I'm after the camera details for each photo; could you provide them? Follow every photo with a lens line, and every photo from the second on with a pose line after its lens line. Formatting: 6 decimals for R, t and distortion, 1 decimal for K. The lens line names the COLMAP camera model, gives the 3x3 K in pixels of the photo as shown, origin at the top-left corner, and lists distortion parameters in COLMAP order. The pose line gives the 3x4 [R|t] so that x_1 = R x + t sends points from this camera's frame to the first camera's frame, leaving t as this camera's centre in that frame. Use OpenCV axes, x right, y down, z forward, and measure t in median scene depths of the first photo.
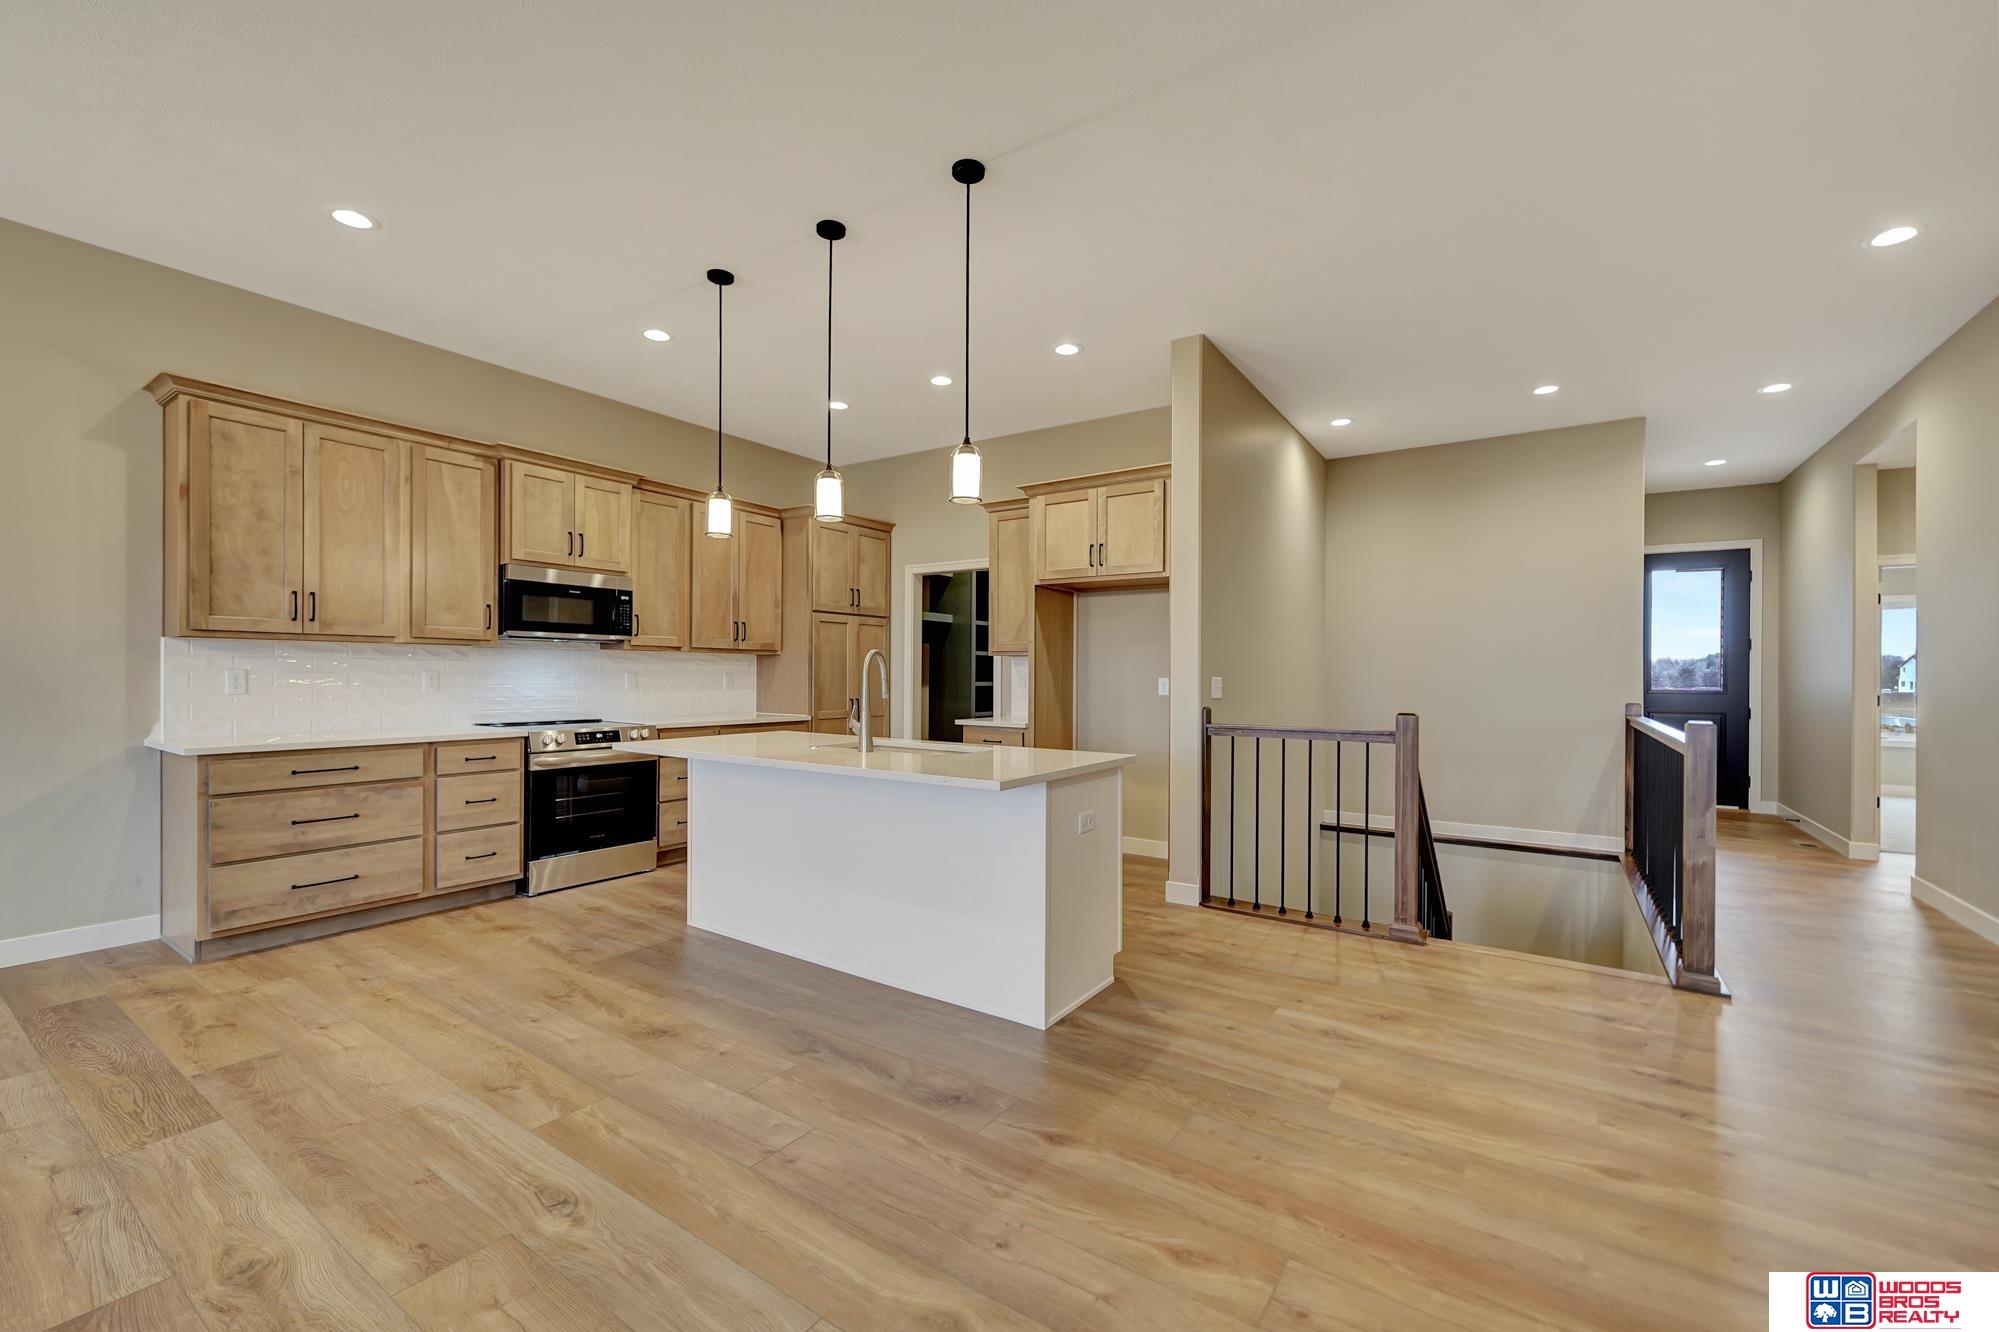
lens RADIAL K [[801.7, 0, 999.5], [0, 801.7, 666.0], [0, 0, 1]] dist [-0.024864, -0.000106]
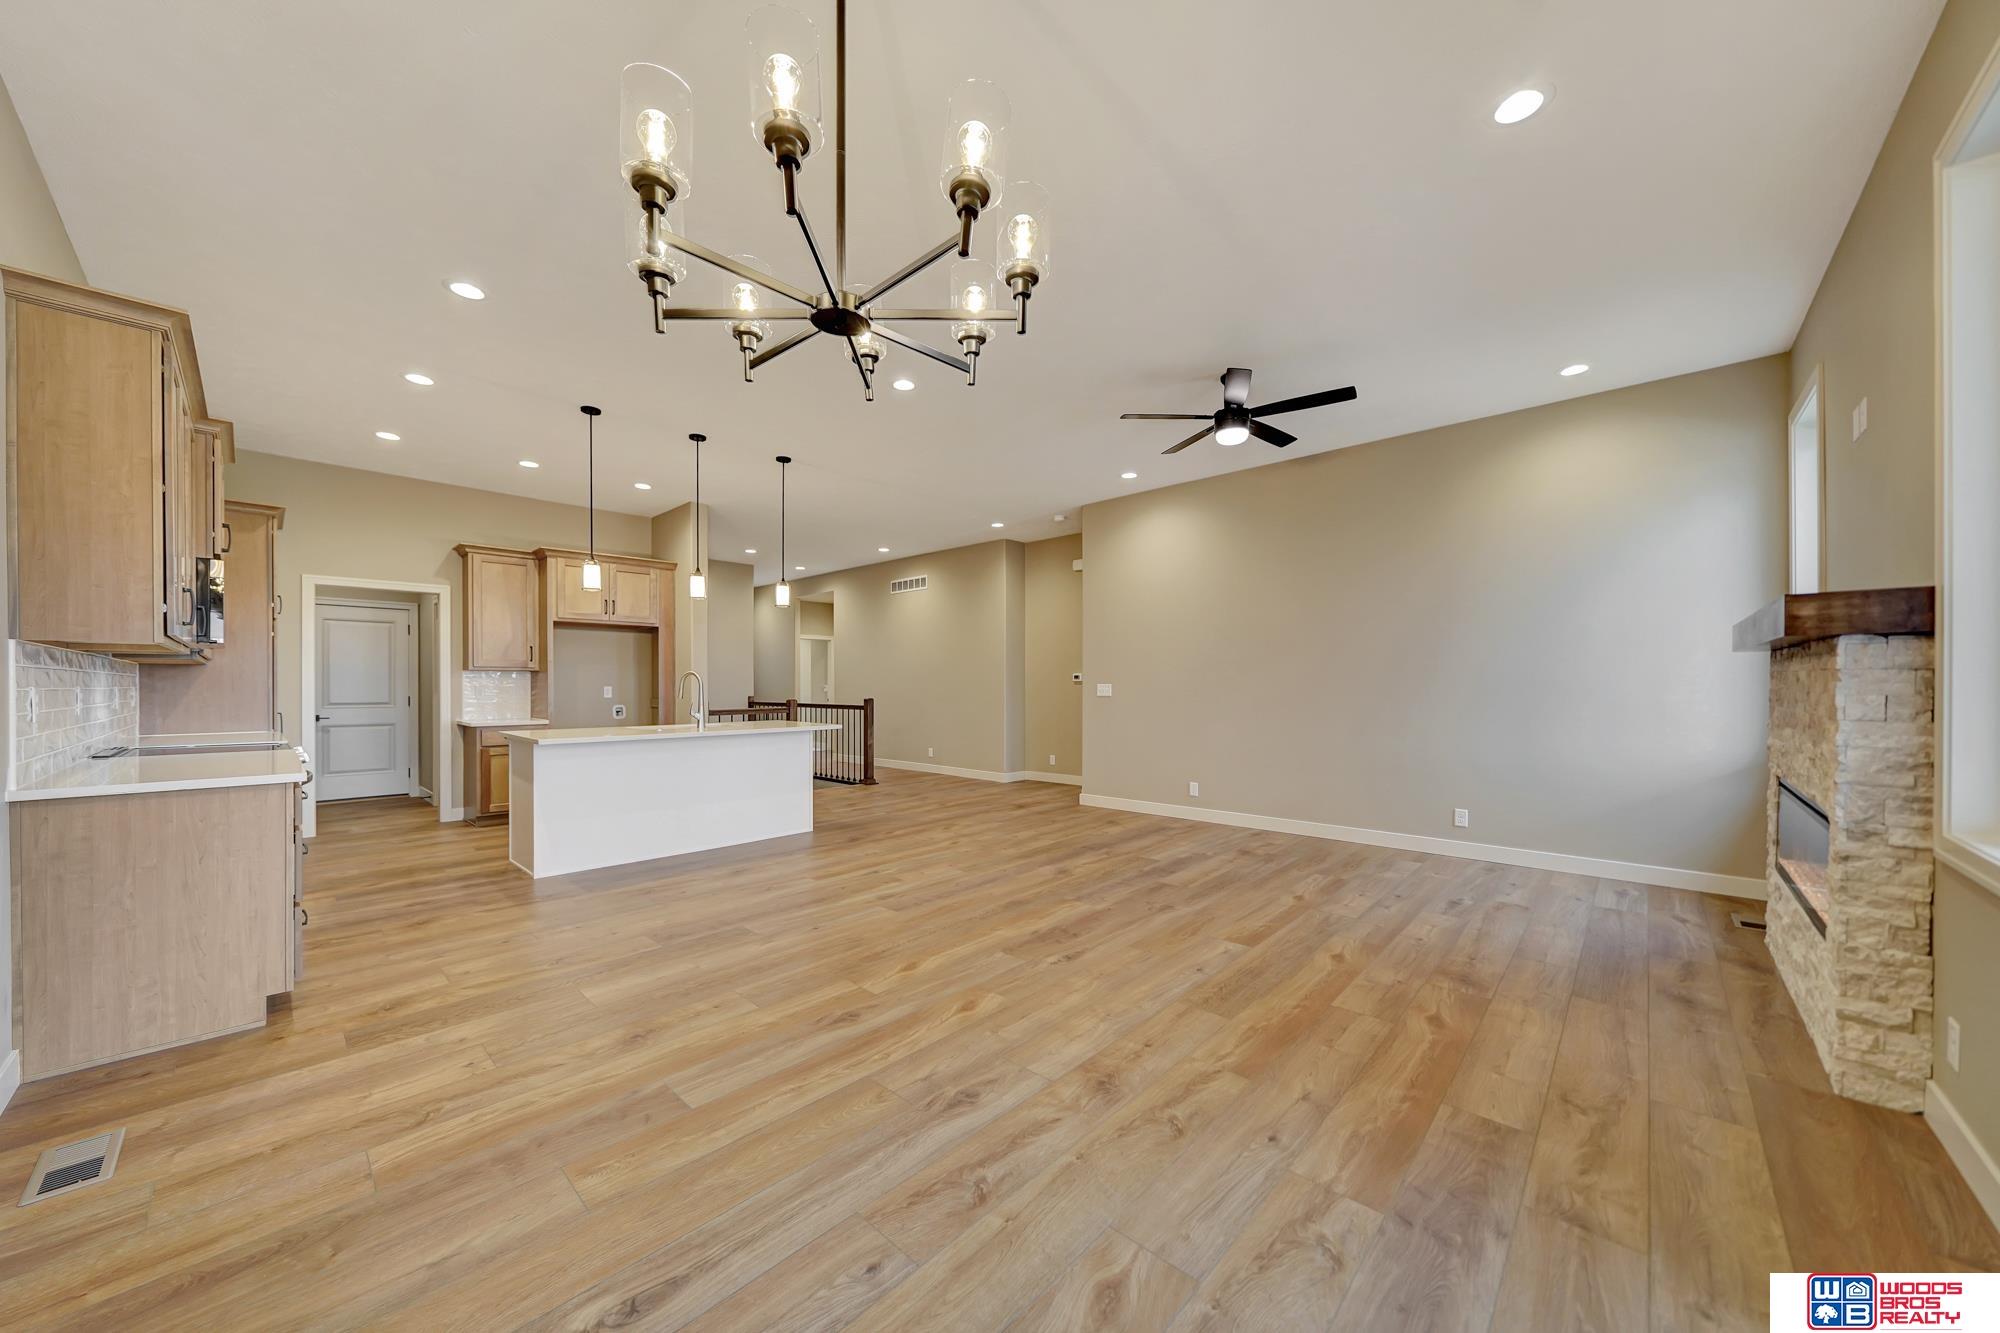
lens RADIAL K [[688.8, 0, 1000.0], [0, 688.8, 666.5], [0, 0, 1]] dist [-0.000426, 0.000013]
pose [[0.172202, 0.025264, 0.984738, -1.869469], [-0.004921, 0.999681, -0.024787, 0.000987], [-0.985049, -0.000577, 0.172271, 0.079291]]
